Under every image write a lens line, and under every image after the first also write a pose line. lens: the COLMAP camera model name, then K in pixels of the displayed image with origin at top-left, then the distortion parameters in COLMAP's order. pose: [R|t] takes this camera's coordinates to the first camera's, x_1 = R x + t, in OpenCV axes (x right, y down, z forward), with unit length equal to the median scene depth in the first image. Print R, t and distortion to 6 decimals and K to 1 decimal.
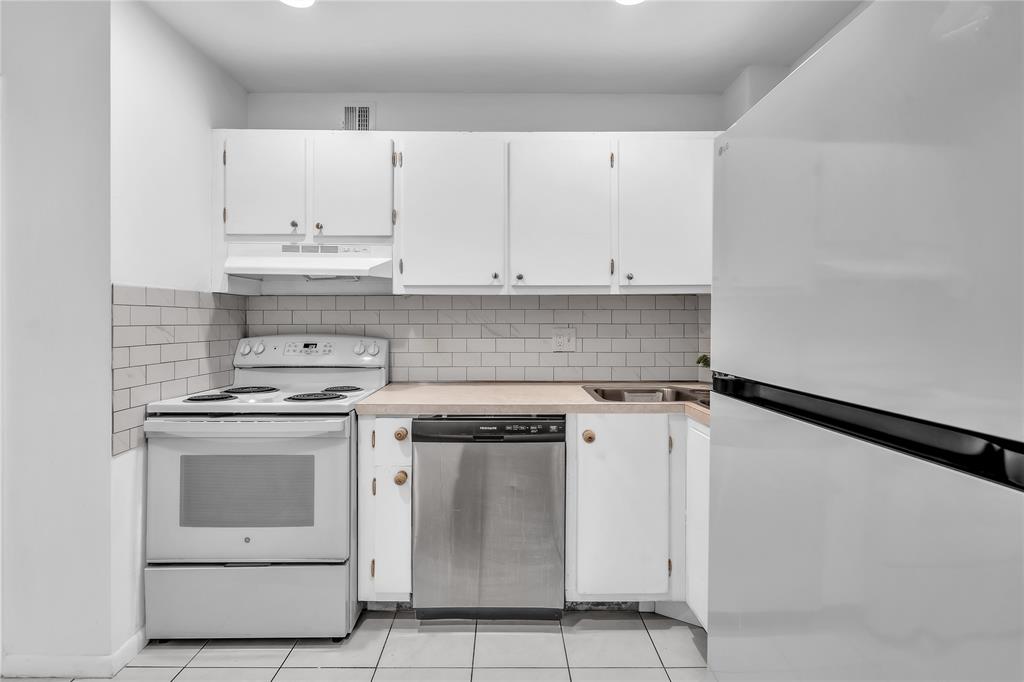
lens RADIAL K [[465.9, 0, 511.5], [0, 465.9, 324.1], [0, 0, 1]] dist [-0.005508, 0.000663]
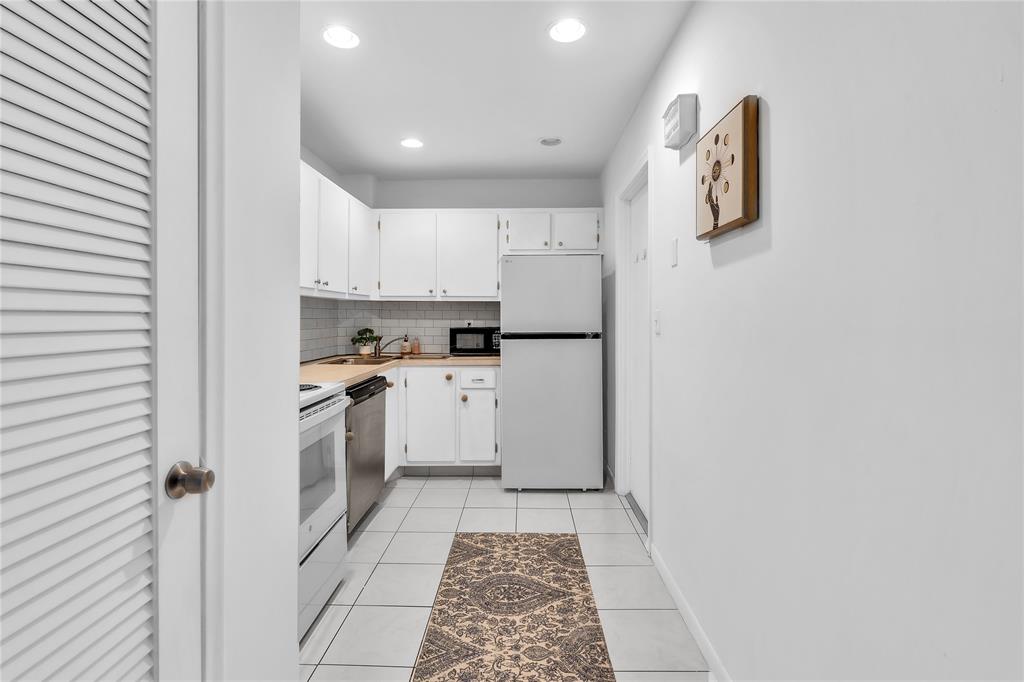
lens RADIAL K [[488.8, 0, 509.7], [0, 488.8, 315.6], [0, 0, 1]] dist [-0.006202, 0.003936]
pose [[0.046659, -0.000219, 0.998911, -1.403342], [0.007438, 0.999972, -0.000128, -0.005648], [-0.998883, 0.007436, 0.046660, 0.402698]]
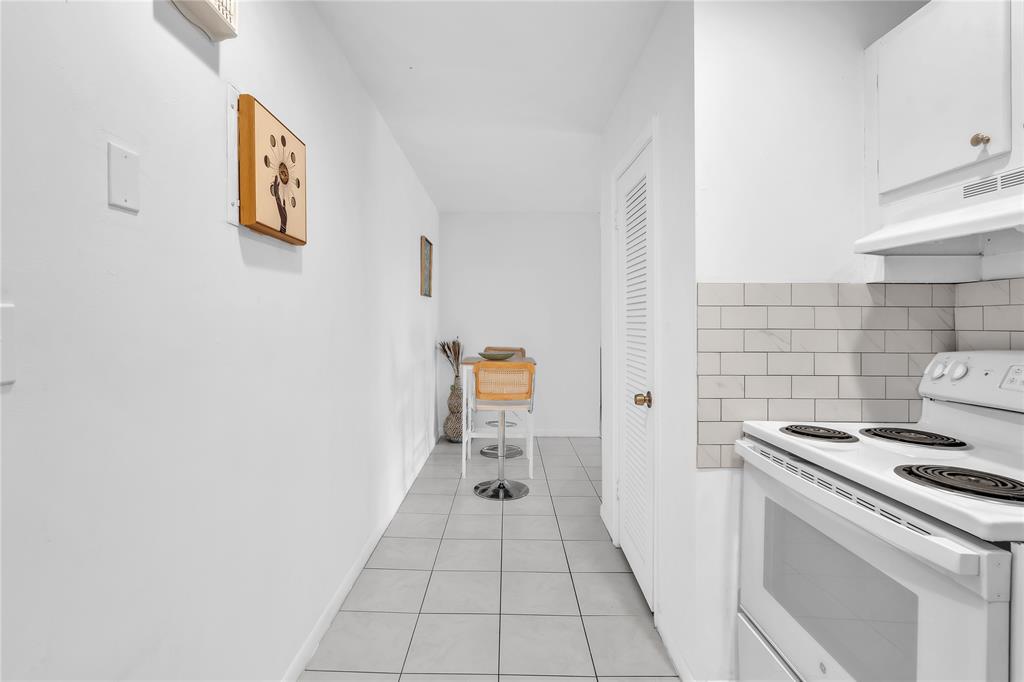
lens RADIAL K [[465.9, 0, 513.8], [0, 465.9, 320.7], [0, 0, 1]] dist [-0.005508, 0.000663]
pose [[-0.007064, -0.006612, -0.999953, 0.058213], [-0.010220, 0.999926, -0.006539, -0.001705], [0.999923, 0.010173, -0.007131, 0.472240]]
